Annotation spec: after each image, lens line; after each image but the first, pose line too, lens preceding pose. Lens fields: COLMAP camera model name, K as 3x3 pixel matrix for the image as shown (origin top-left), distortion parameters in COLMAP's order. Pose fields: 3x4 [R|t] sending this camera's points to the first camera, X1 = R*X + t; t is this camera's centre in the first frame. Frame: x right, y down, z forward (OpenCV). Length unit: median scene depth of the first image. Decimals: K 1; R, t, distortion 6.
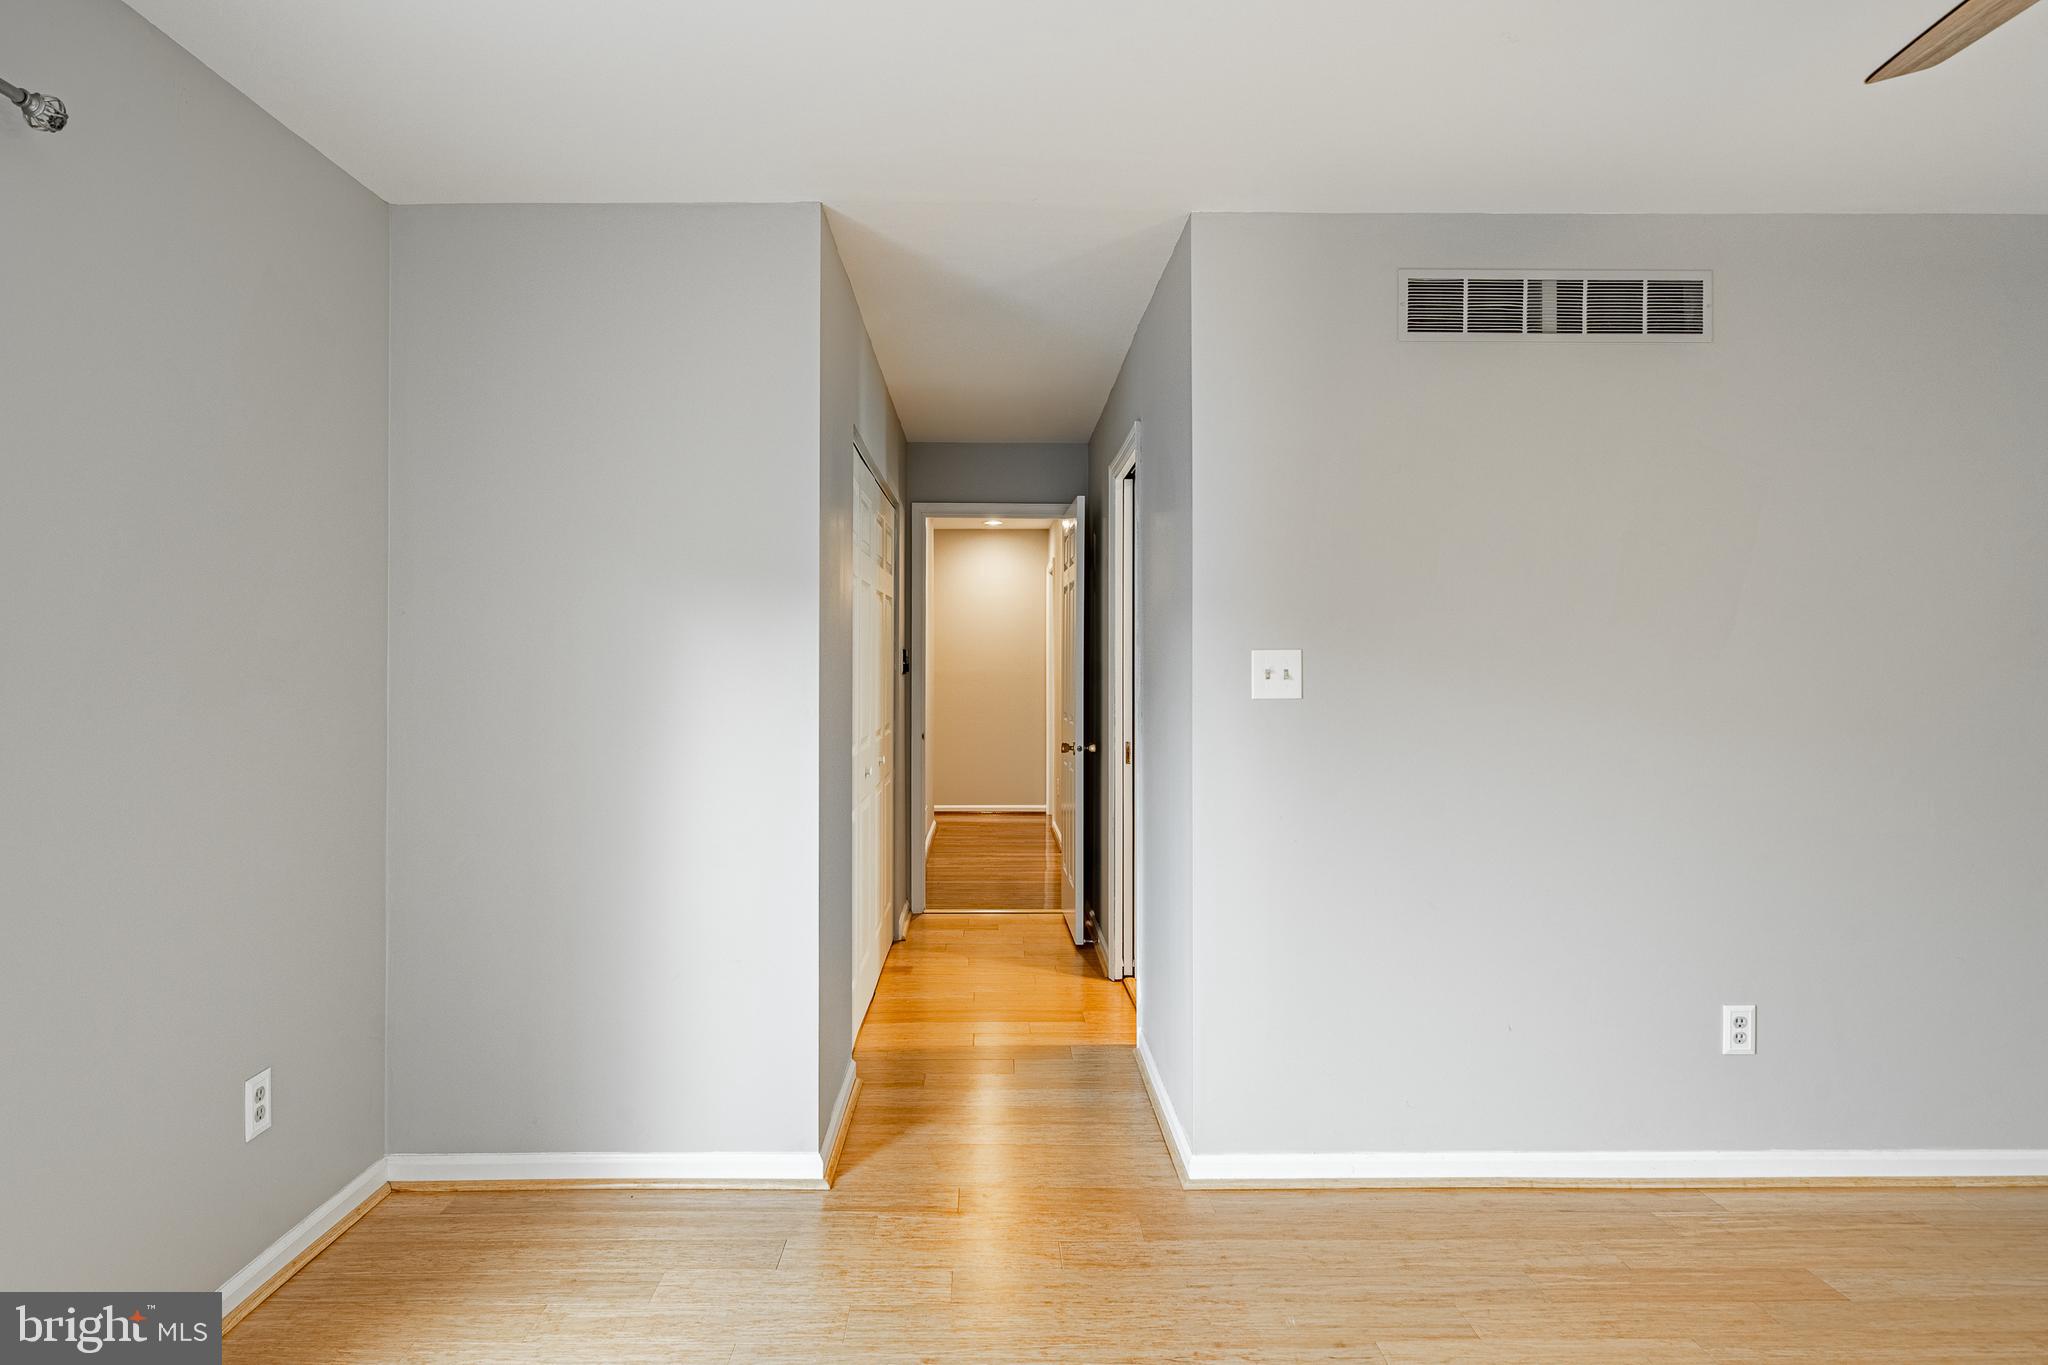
lens RADIAL K [[1123.6, 0, 978.7], [0, 1123.6, 674.9], [0, 0, 1]] dist [-0.001409, 0.000137]
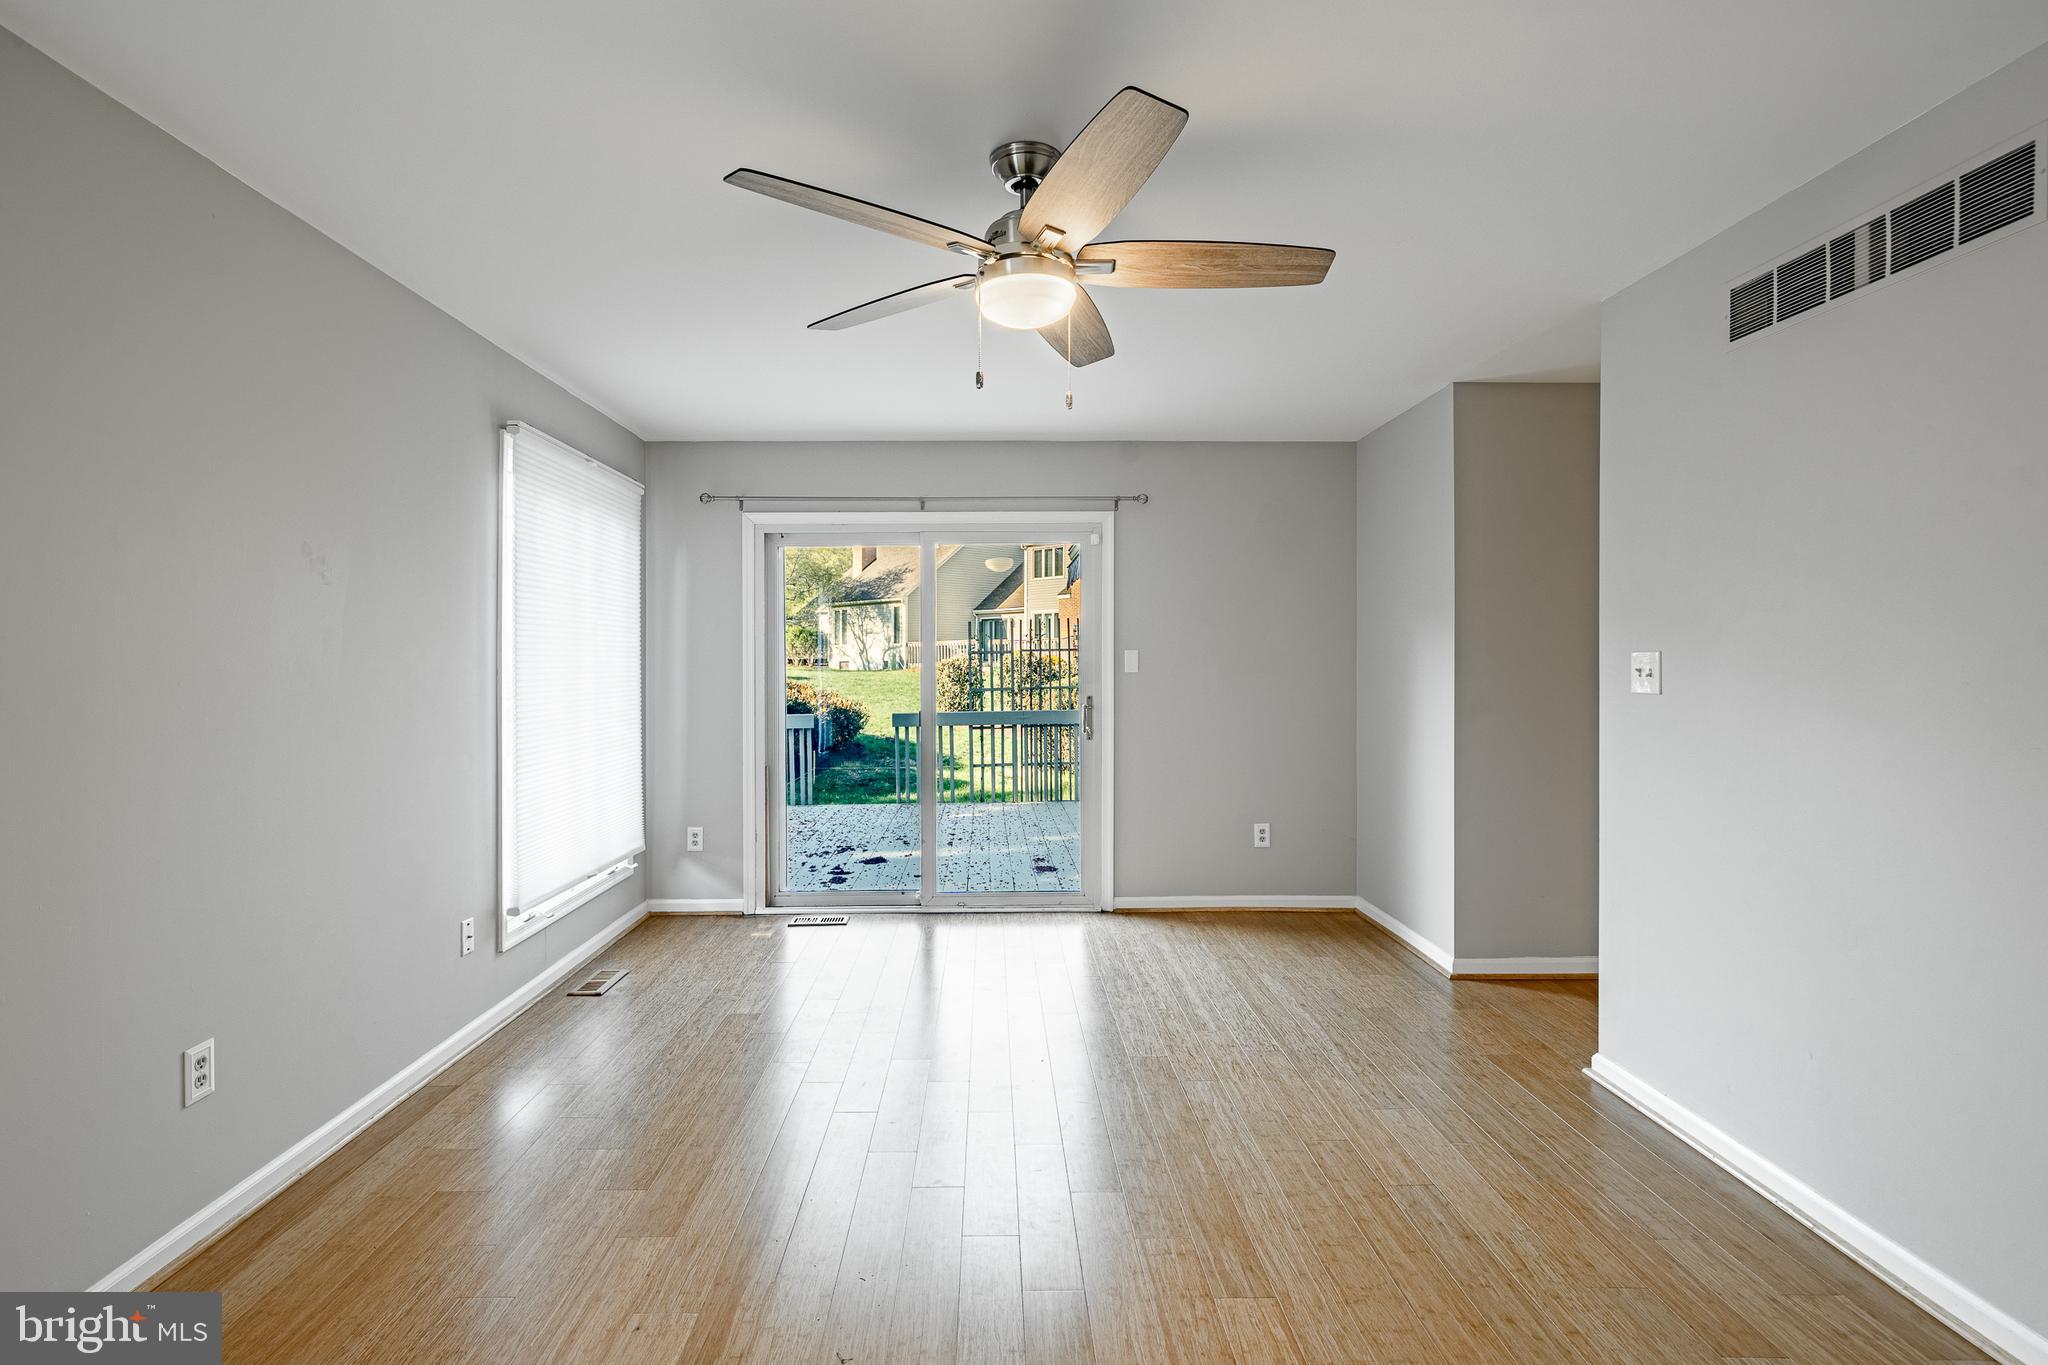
lens RADIAL K [[939.1, 0, 1024.0], [0, 939.1, 682.5], [0, 0, 1]] dist [0.001473, 0.000440]
pose [[0.046017, 0.028548, -0.998533, 1.254660], [-0.000633, 0.999592, 0.028549, -0.018068], [0.998940, -0.000682, 0.046017, 0.322803]]
